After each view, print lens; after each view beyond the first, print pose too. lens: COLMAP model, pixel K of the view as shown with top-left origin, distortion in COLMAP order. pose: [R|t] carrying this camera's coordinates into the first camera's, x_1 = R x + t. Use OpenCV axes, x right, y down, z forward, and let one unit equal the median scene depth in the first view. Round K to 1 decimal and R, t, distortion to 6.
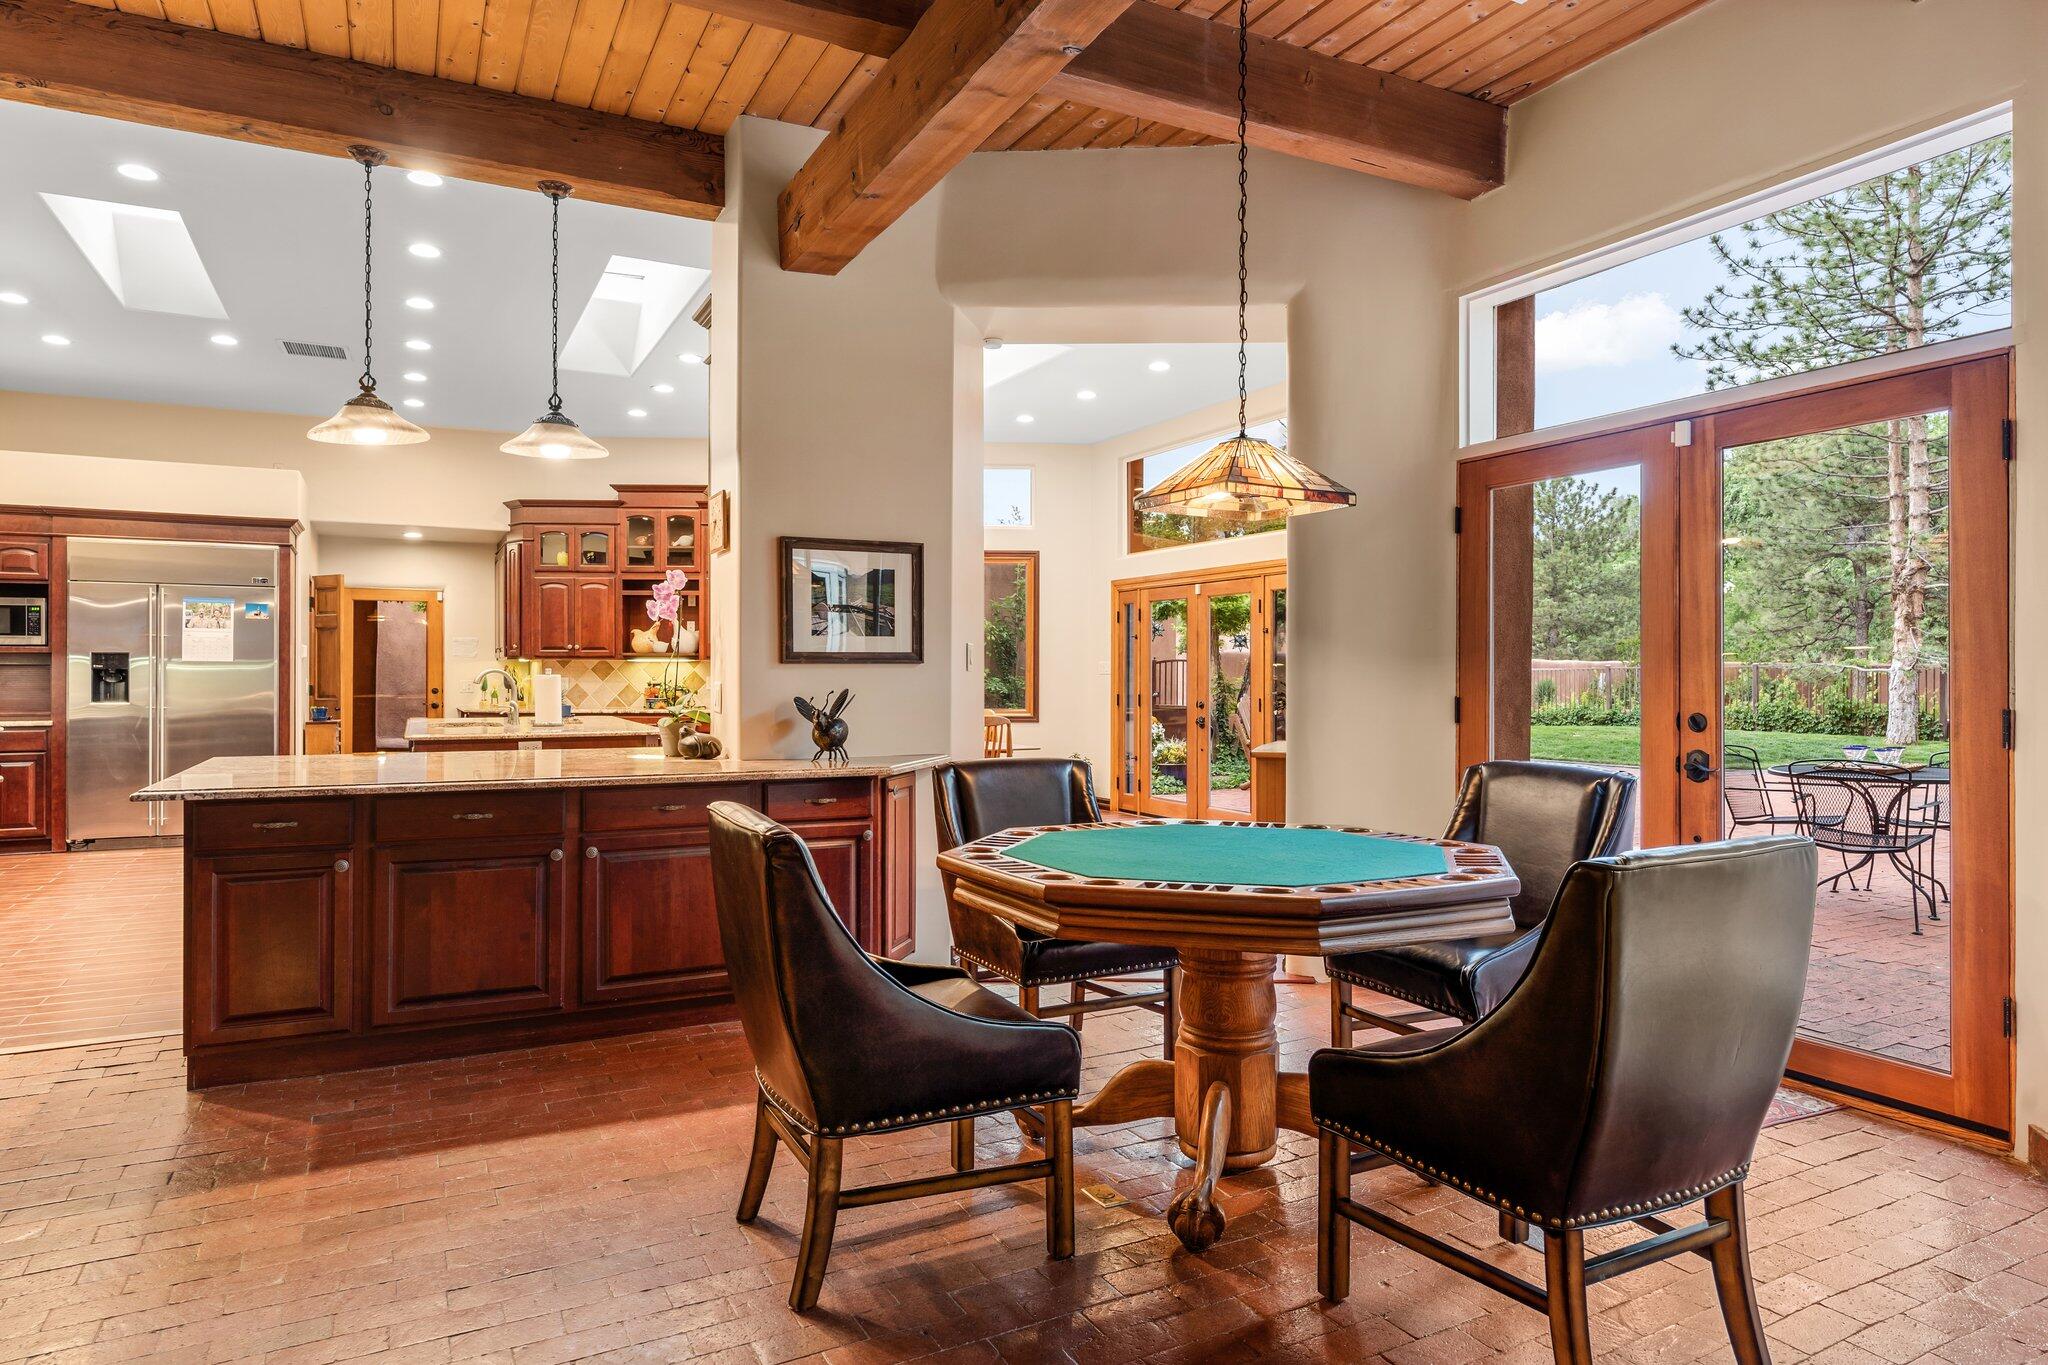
lens RADIAL K [[1238.4, 0, 1030.9], [0, 1238.4, 651.8], [0, 0, 1]] dist [0.001243, -0.001186]
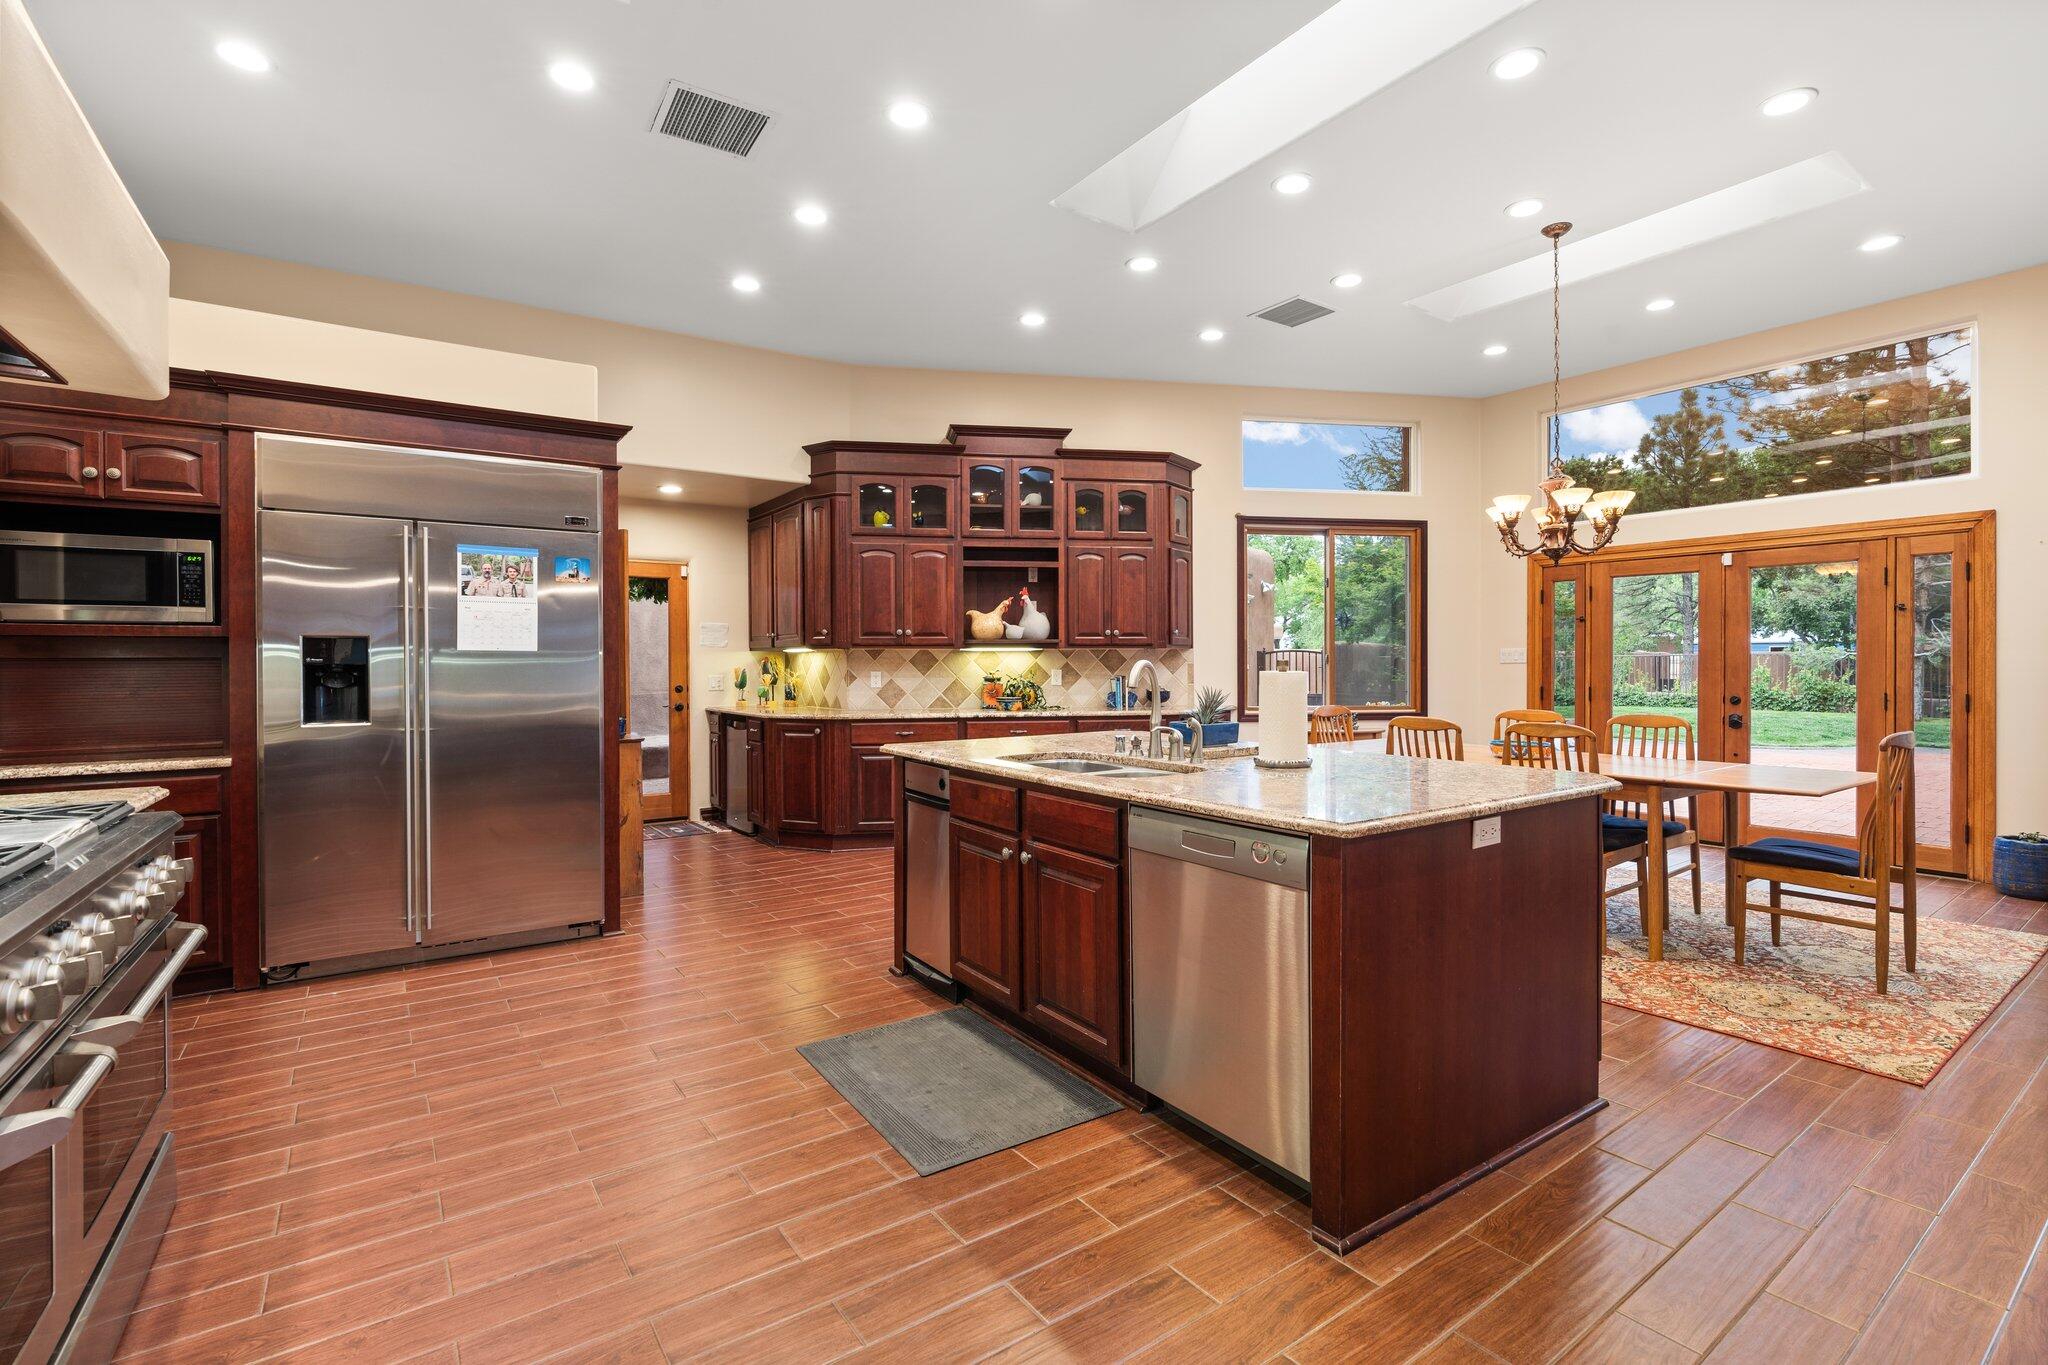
lens RADIAL K [[941.9, 0, 1027.3], [0, 941.9, 665.9], [0, 0, 1]] dist [-0.002725, 0.000559]
pose [[0.990385, -0.005147, 0.138241, -0.473655], [0.002107, 0.999753, 0.022134, 0.005173], [-0.138321, -0.021630, 0.990151, 0.510255]]
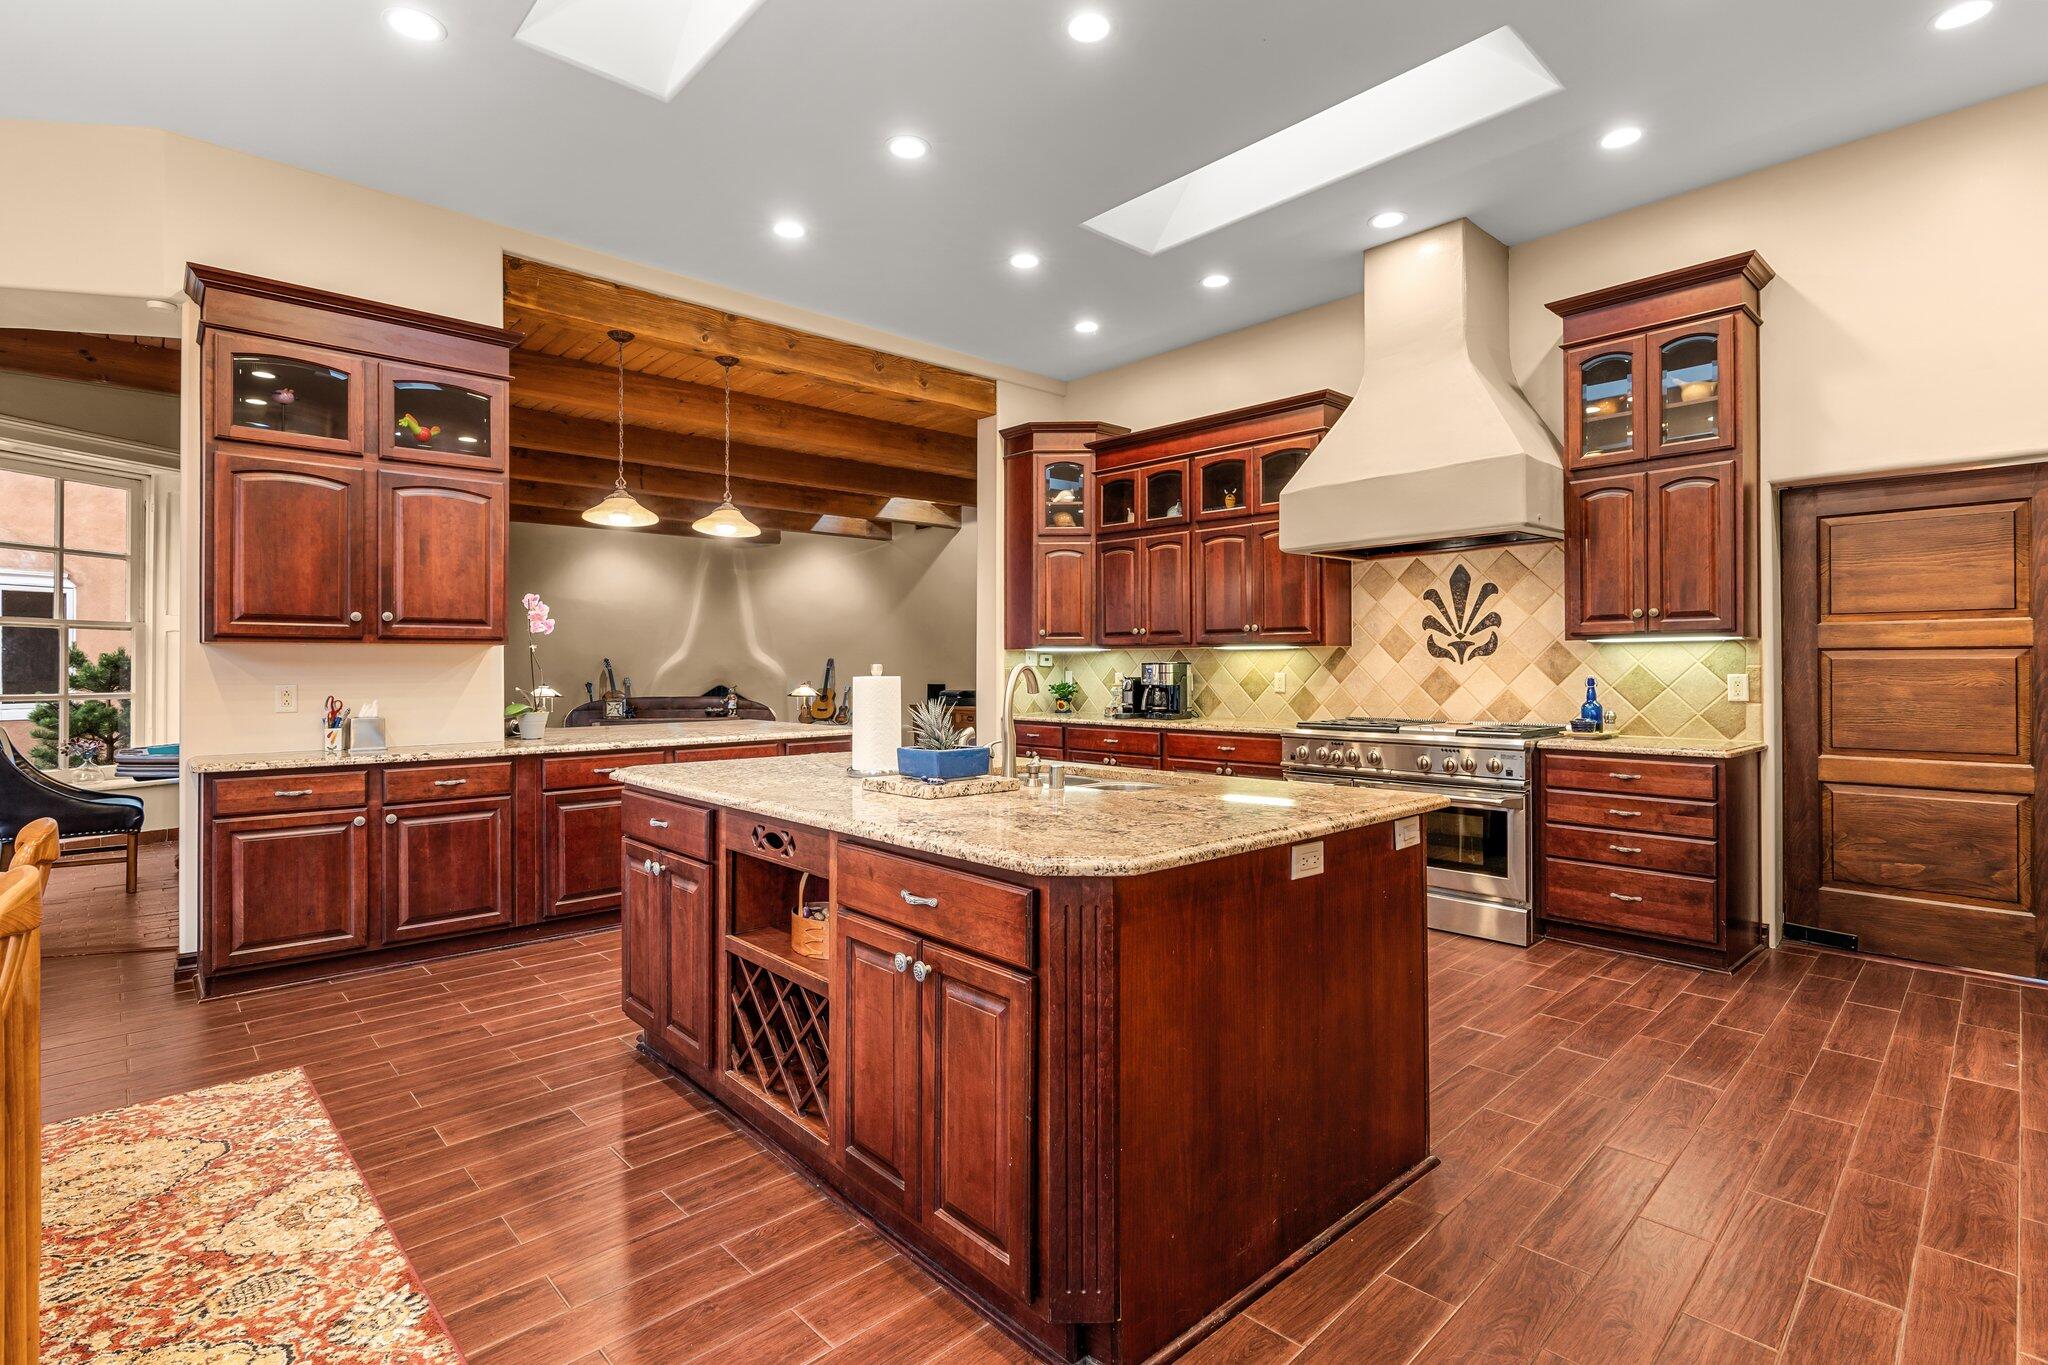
lens RADIAL K [[965.1, 0, 1025.3], [0, 965.1, 662.4], [0, 0, 1]] dist [-0.006752, 0.001555]
pose [[-0.962943, 0.002894, -0.269691, -0.287961], [0.009661, 0.999671, -0.023770, 0.019007], [0.269533, -0.025495, -0.962653, 1.192479]]
